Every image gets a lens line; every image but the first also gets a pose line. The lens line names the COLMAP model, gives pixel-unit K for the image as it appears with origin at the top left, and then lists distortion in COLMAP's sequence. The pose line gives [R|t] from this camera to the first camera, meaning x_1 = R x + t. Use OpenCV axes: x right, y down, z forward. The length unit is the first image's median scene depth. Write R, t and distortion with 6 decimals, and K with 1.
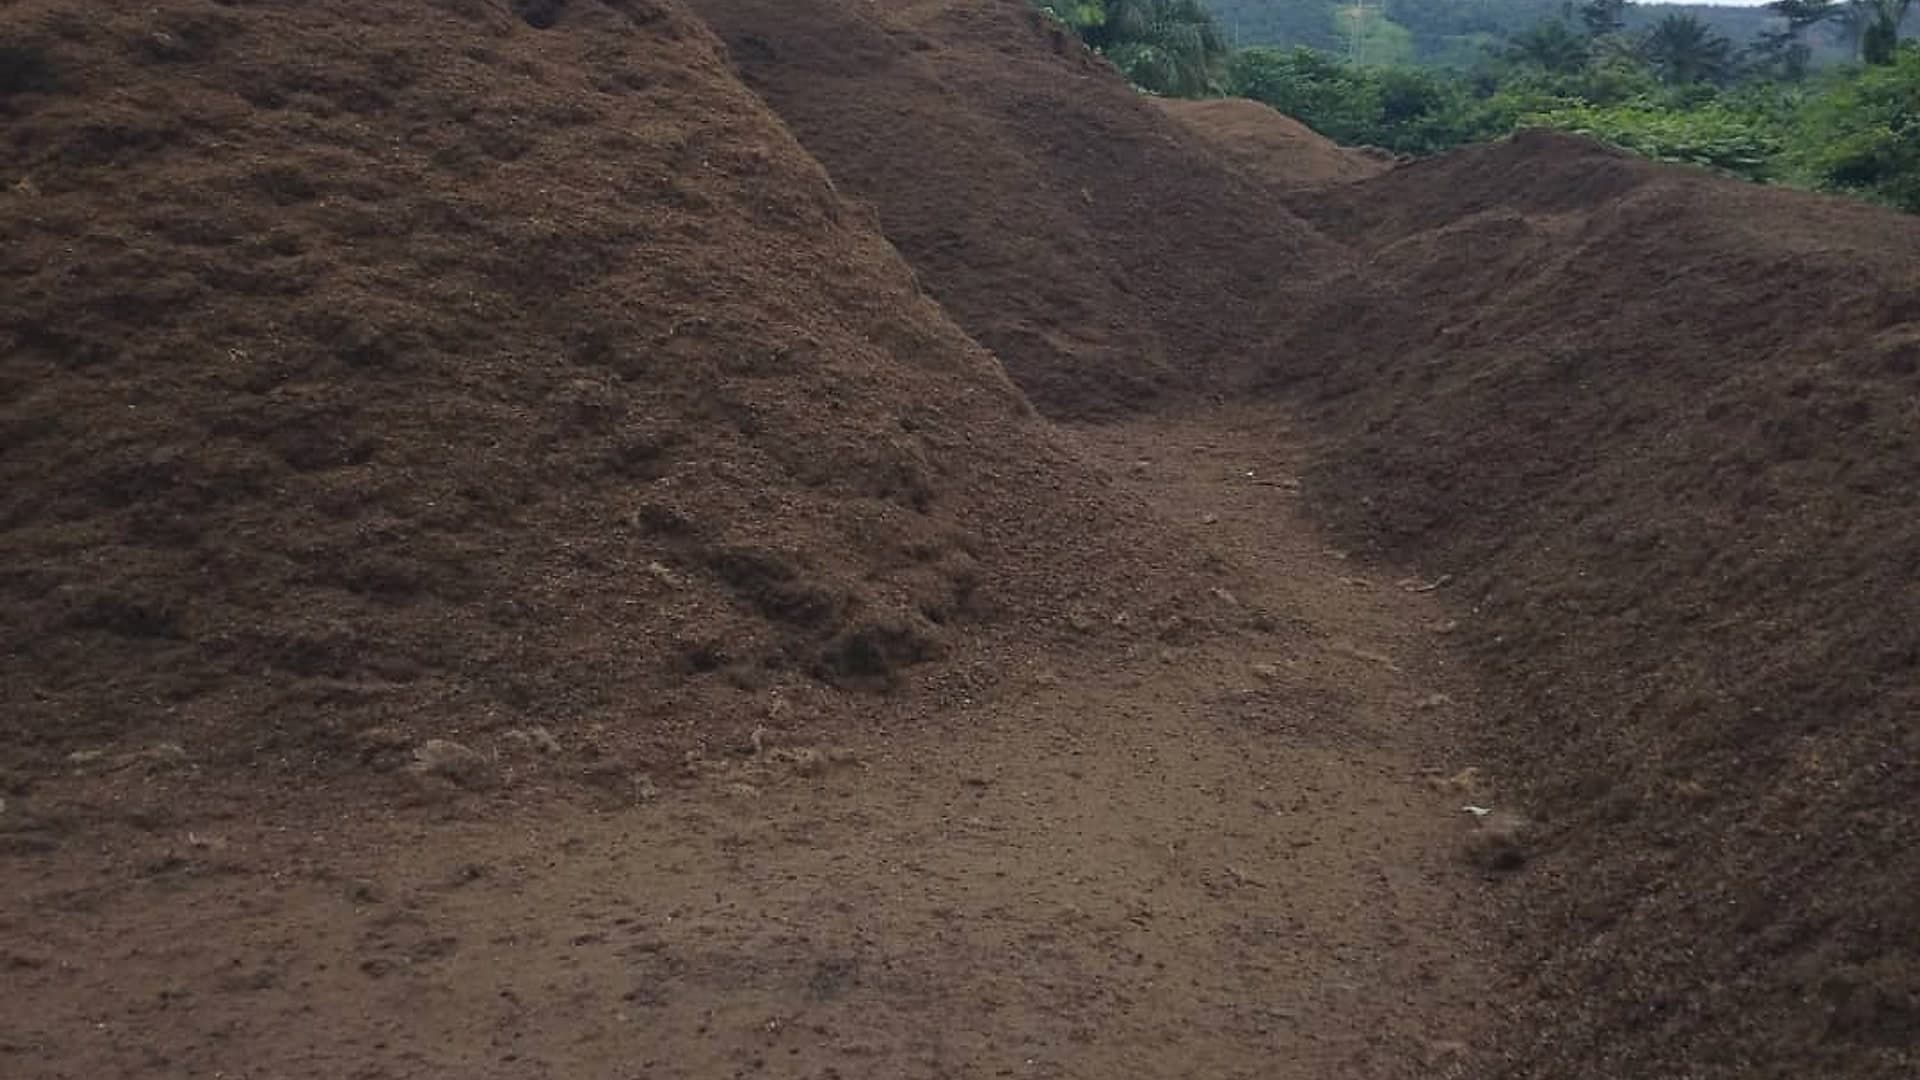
lens RADIAL K [[1899.0, 0, 960.0], [0, 1899.0, 540.0], [0, 0, 1]] dist [0.019592, -0.022698]
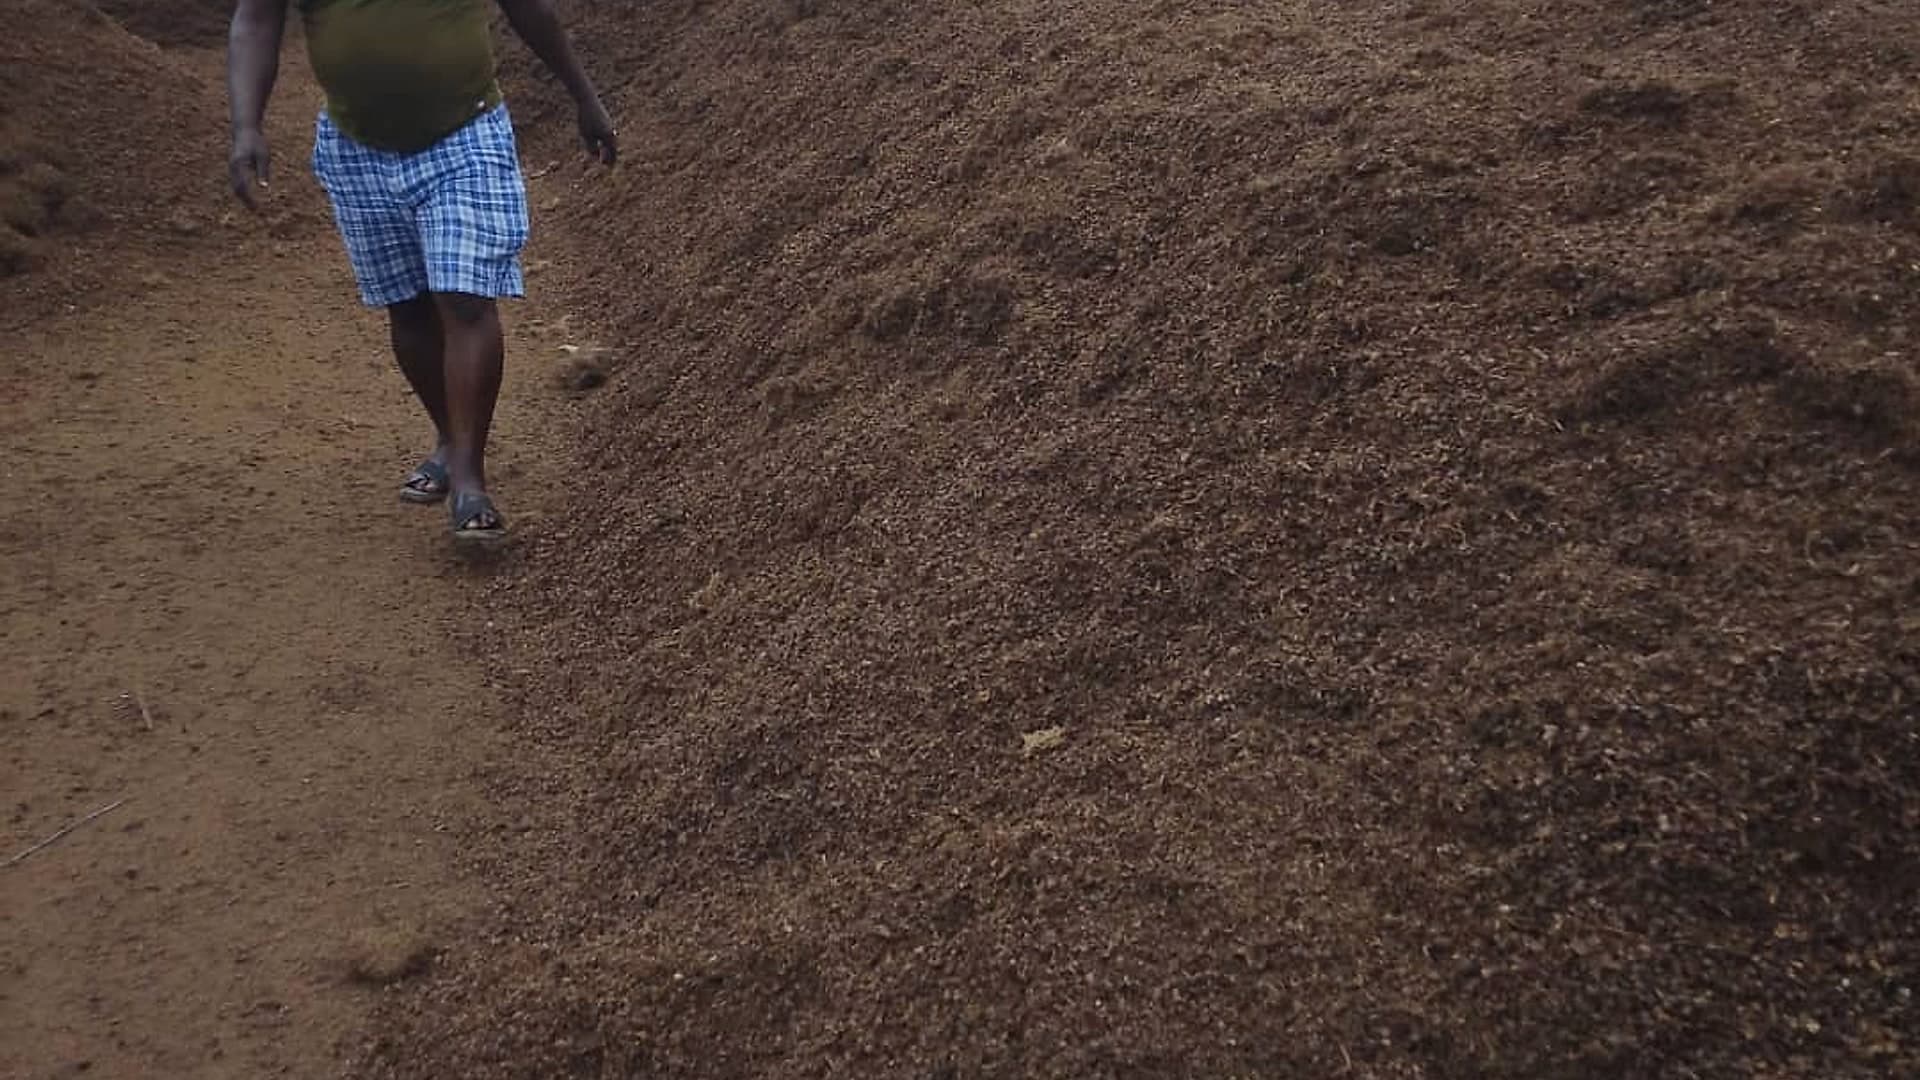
lens RADIAL K [[1899.0, 0, 960.0], [0, 1899.0, 540.0], [0, 0, 1]] dist [0.019592, -0.022698]
pose [[0.913855, -0.154892, 0.375336, 0.041163], [0.084041, 0.976519, 0.198364, 0.050012], [-0.397248, -0.149733, 0.905414, -0.147095]]
